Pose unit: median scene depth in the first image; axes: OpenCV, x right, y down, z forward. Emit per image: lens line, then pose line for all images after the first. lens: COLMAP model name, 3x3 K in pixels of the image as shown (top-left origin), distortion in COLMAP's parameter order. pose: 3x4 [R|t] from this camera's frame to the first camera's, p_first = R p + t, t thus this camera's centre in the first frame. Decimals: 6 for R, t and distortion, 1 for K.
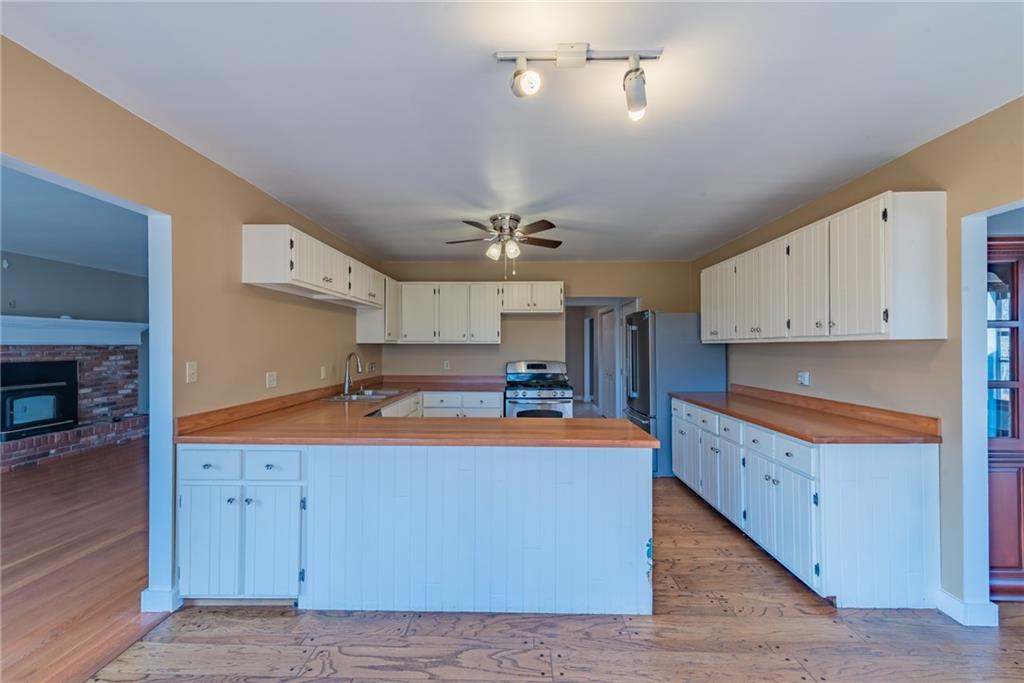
lens RADIAL K [[403.2, 0, 512.0], [0, 403.2, 341.5], [0, 0, 1]] dist [0.001367, 0.000021]
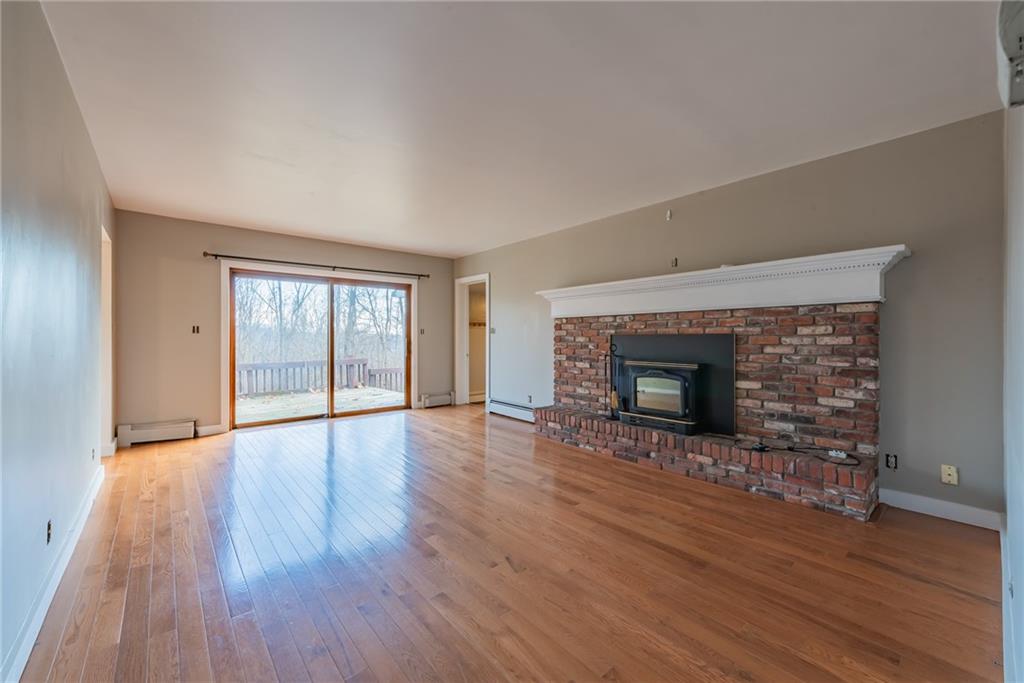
lens RADIAL K [[403.2, 0, 512.0], [0, 403.2, 341.5], [0, 0, 1]] dist [0.001367, 0.000021]
pose [[-0.748863, 0.007284, -0.662685, -0.394731], [0.006975, 0.999971, 0.003110, 0.052753], [0.662688, -0.002294, -0.748892, 1.194588]]
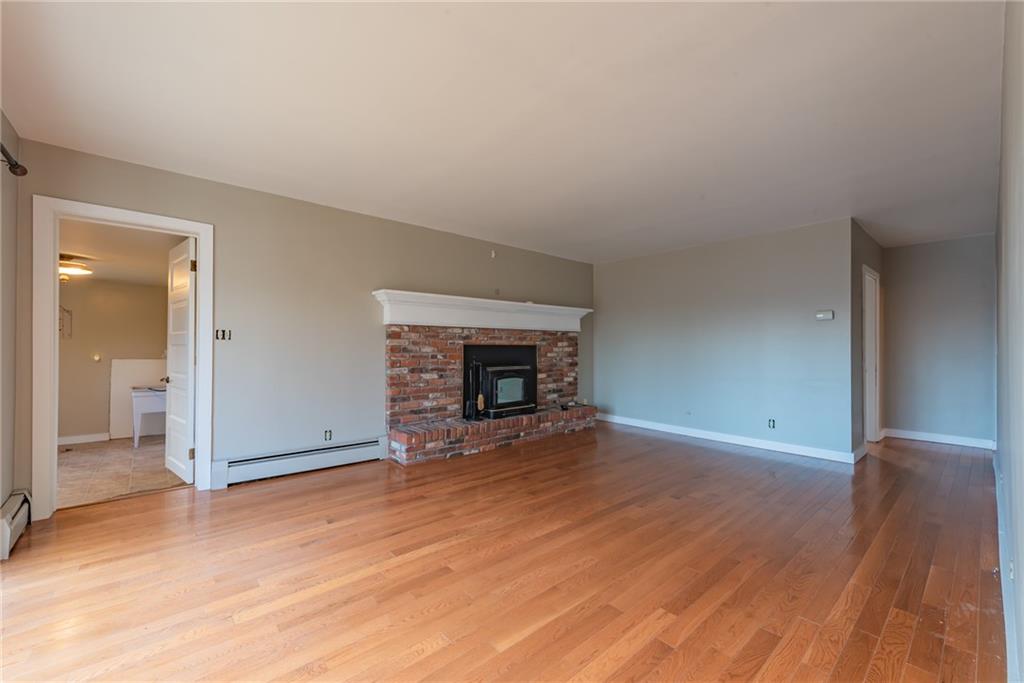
lens RADIAL K [[403.2, 0, 512.0], [0, 403.2, 341.5], [0, 0, 1]] dist [0.001367, 0.000021]
pose [[0.666774, -0.000667, -0.745260, -0.351826], [-0.001003, 0.999998, -0.001792, 0.037657], [0.745259, 0.001942, 0.666772, 0.269840]]
